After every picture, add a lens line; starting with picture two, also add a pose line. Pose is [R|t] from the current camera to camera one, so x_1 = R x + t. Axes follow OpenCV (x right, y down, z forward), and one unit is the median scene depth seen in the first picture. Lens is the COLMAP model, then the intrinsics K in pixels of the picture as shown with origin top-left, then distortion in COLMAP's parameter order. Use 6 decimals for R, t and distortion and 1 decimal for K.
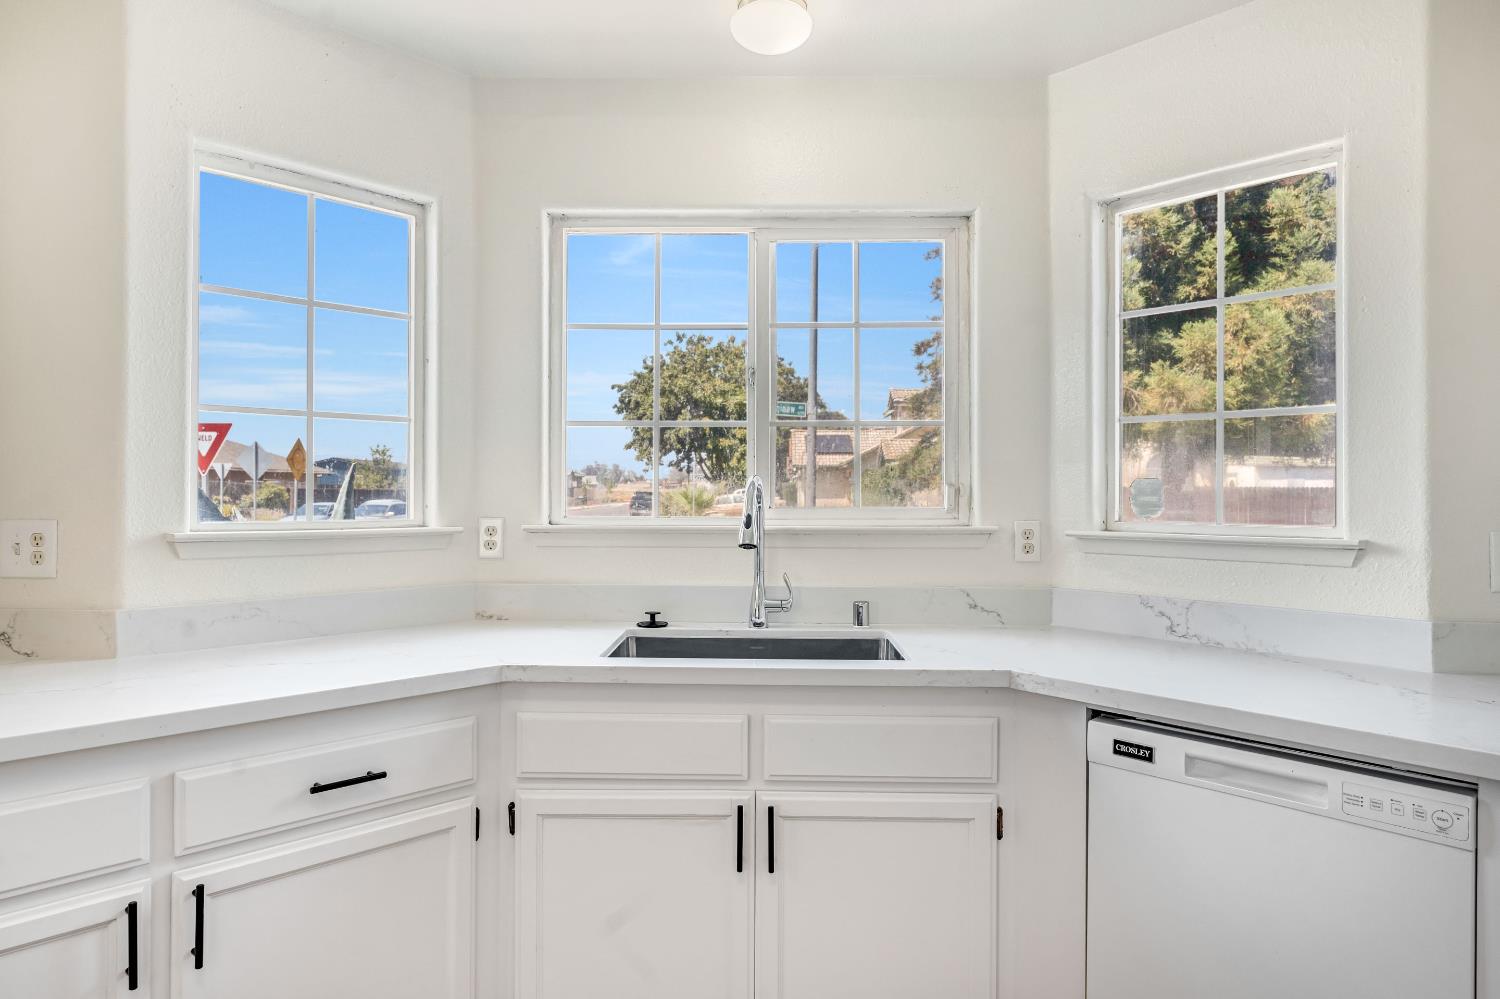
lens RADIAL K [[921.3, 0, 748.2], [0, 921.3, 495.0], [0, 0, 1]] dist [-0.001195, 0.001062]
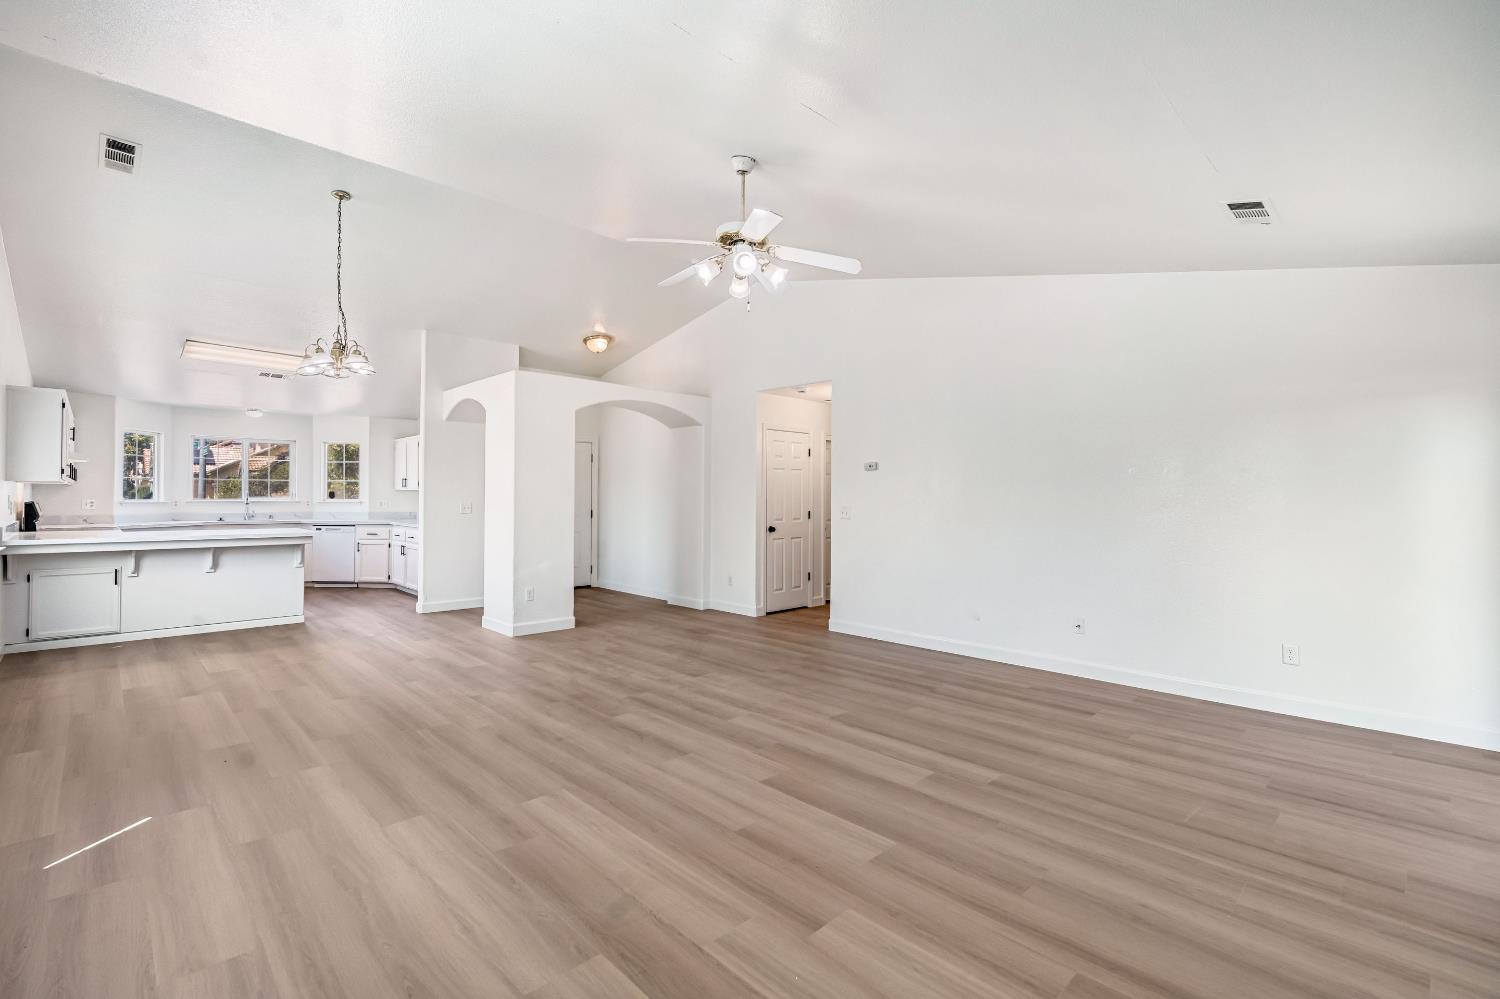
lens RADIAL K [[669.7, 0, 748.8], [0, 669.7, 494.7], [0, 0, 1]] dist [-0.004644, 0.000862]
pose [[0.697181, 0.001112, 0.716894, -0.713225], [-0.000563, 0.999999, -0.001004, 0.002932], [-0.716895, 0.000296, 0.697181, -3.636714]]
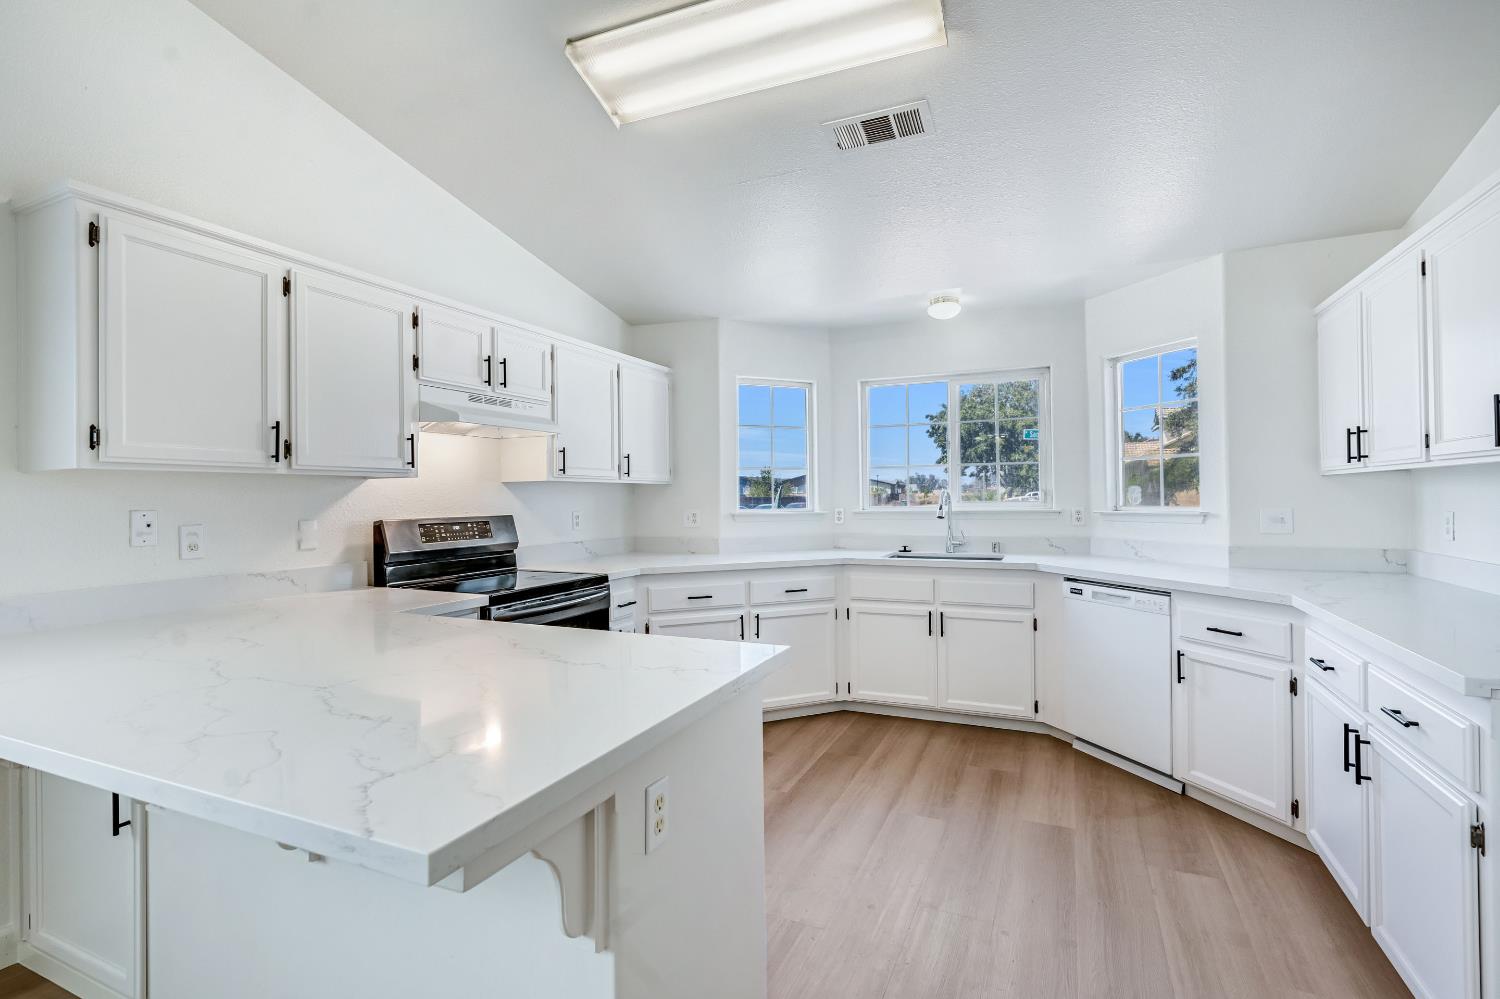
lens RADIAL K [[692.0, 0, 753.3], [0, 692.0, 493.8], [0, 0, 1]] dist [-0.005961, 0.000820]
pose [[0.922413, -0.017771, -0.385796, 0.231450], [0.014848, 0.999834, -0.010556, 0.004104], [0.385919, 0.004009, 0.922524, -0.824042]]
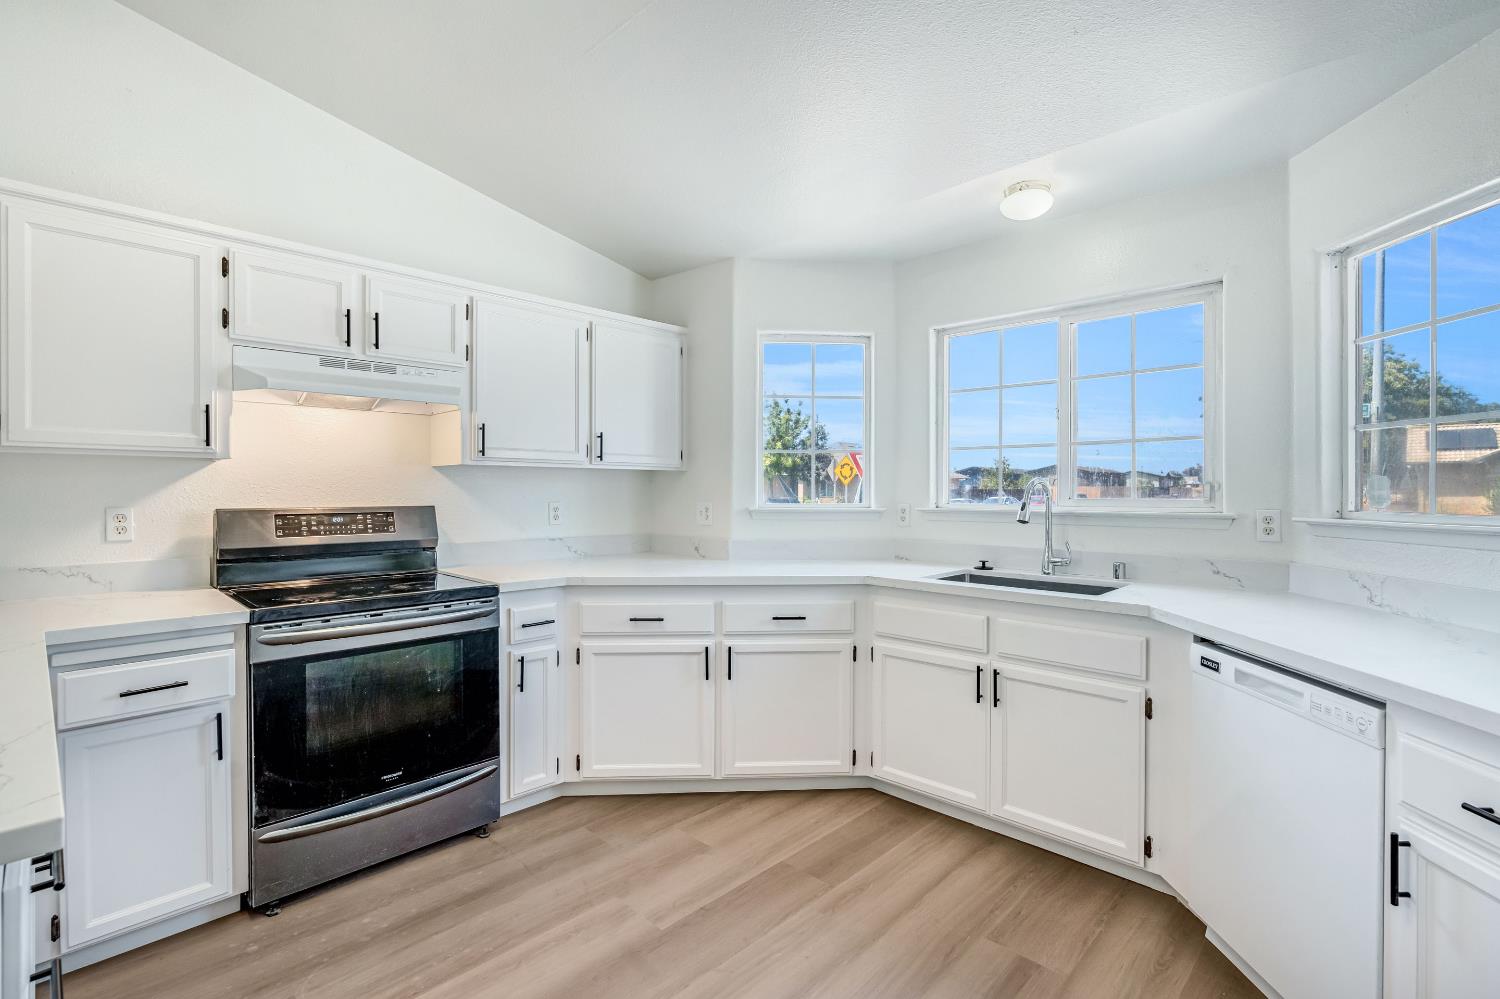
lens RADIAL K [[684.8, 0, 753.0], [0, 684.8, 493.8], [0, 0, 1]] dist [-0.006103, 0.000837]
pose [[0.738219, -0.000046, -0.674561, 0.426190], [0.000761, 0.999999, 0.000764, 0.004484], [0.674560, -0.001077, 0.738219, -0.198893]]
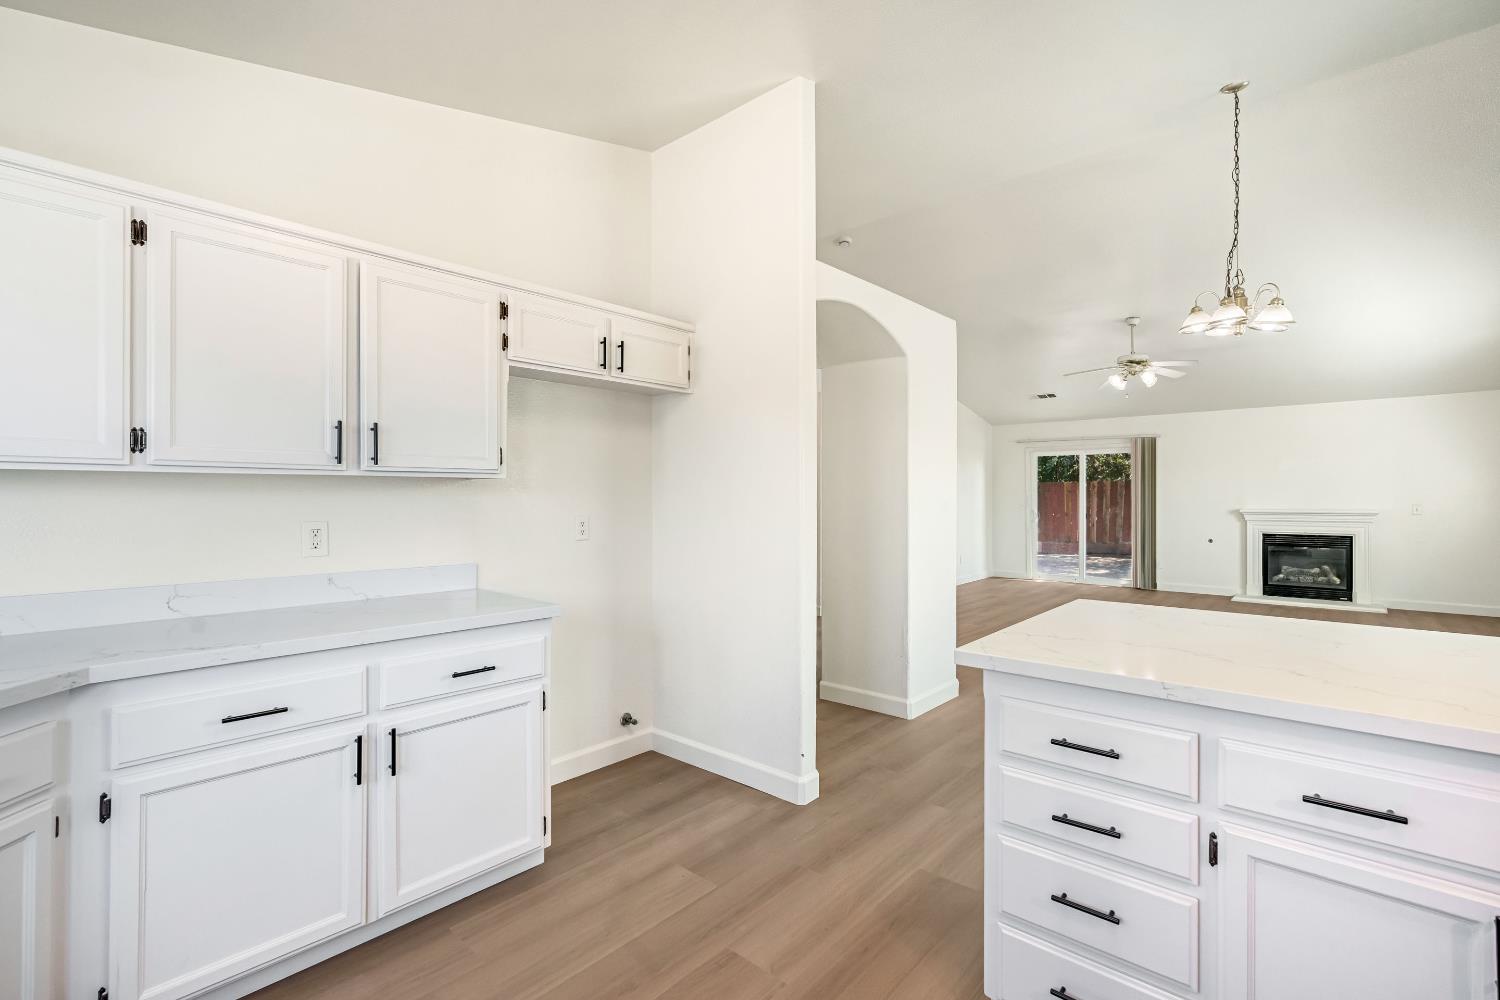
lens RADIAL K [[669.7, 0, 748.8], [0, 669.7, 495.2], [0, 0, 1]] dist [-0.004644, 0.000862]
pose [[-0.763977, -0.002569, 0.645238, -0.266707], [-0.002037, 0.999997, 0.001571, -0.004571], [-0.645240, -0.000114, -0.763980, 0.448303]]
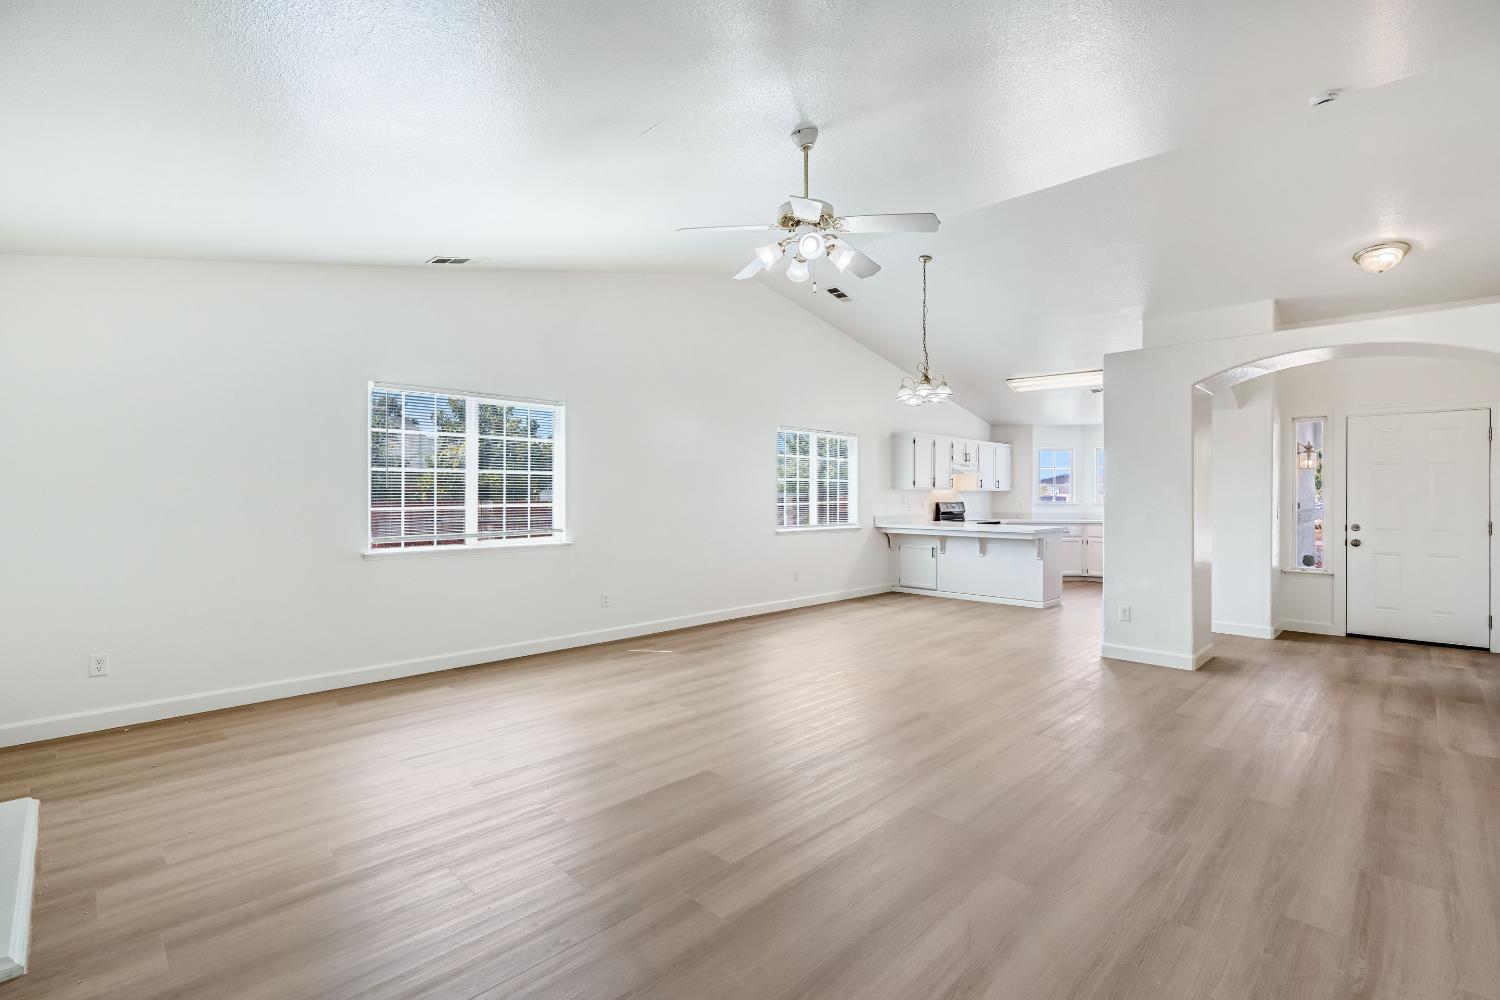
lens RADIAL K [[684.8, 0, 753.0], [0, 684.8, 494.3], [0, 0, 1]] dist [-0.006103, 0.000837]
pose [[0.734685, -0.005616, -0.678386, 1.141012], [0.000047, 0.999966, -0.008227, 0.014258], [0.678409, 0.006012, 0.734660, -3.698087]]
